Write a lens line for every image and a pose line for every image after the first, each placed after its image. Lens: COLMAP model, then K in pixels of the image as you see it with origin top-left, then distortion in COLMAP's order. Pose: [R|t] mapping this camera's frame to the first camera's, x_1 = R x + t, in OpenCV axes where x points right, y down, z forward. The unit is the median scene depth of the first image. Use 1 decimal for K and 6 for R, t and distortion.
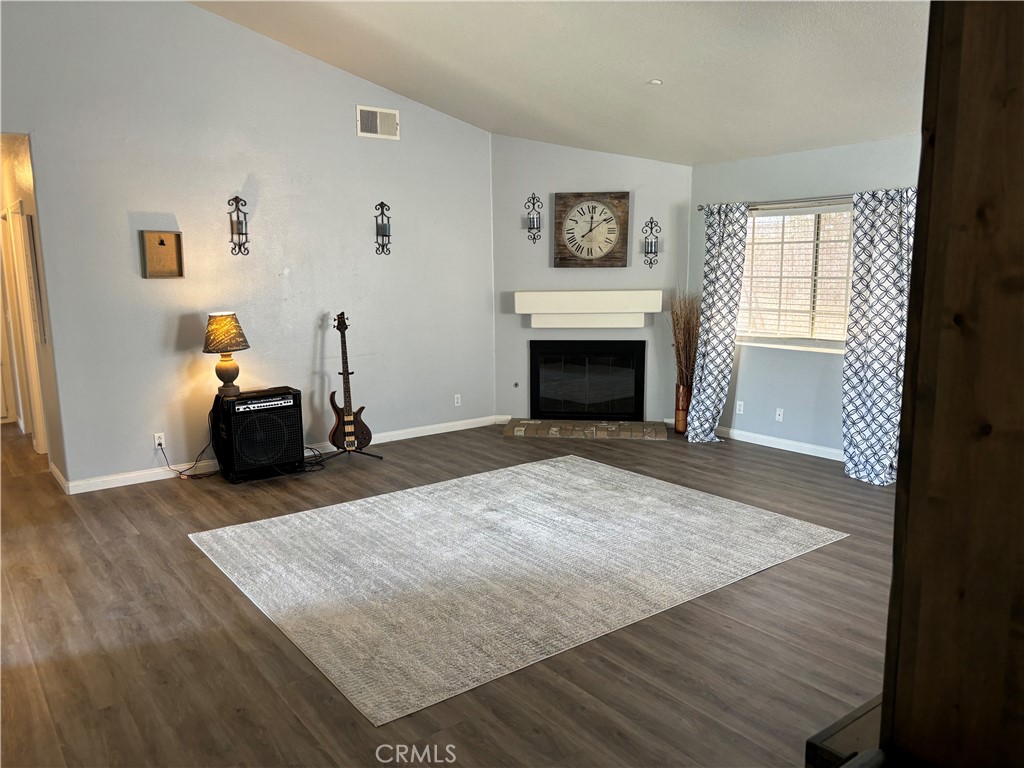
lens RADIAL K [[773.1, 0, 512.0], [0, 773.1, 384.0], [0, 0, 1]] dist [0.057935, -0.003212]
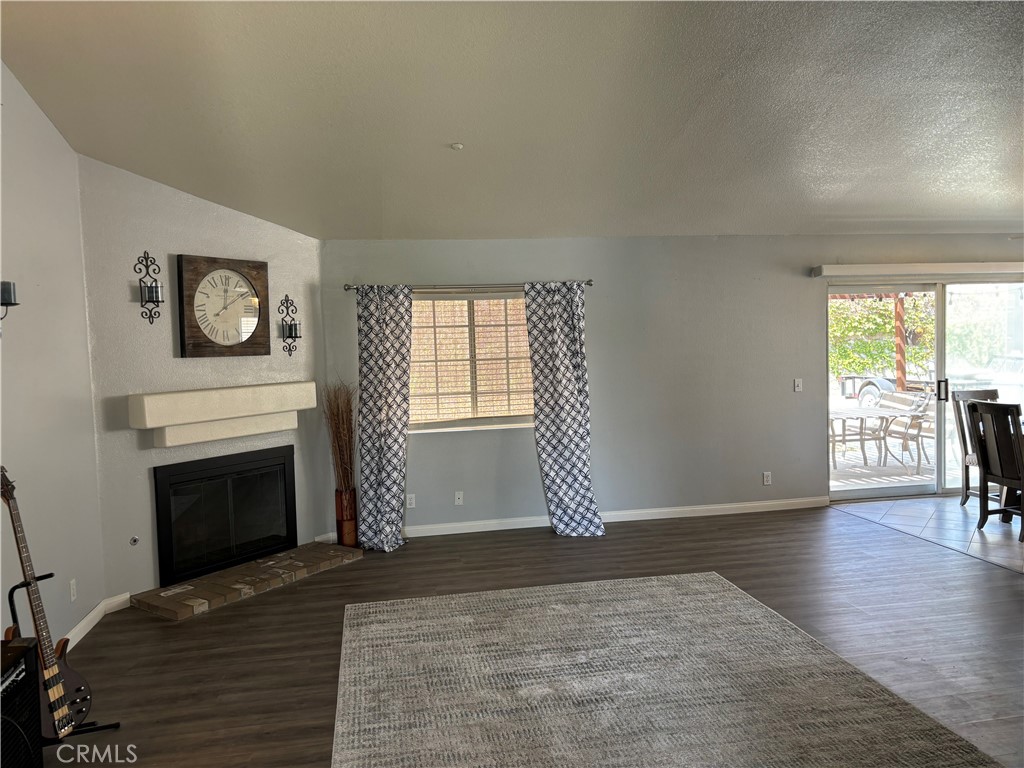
lens RADIAL K [[765.0, 0, 511.3], [0, 765.0, 364.2], [0, 0, 1]] dist [0.087954, -0.116818]
pose [[0.449690, -0.033276, 0.892565, -0.506199], [0.163733, 0.985443, -0.045753, -0.075284], [-0.878049, 0.166718, 0.448592, 0.499011]]
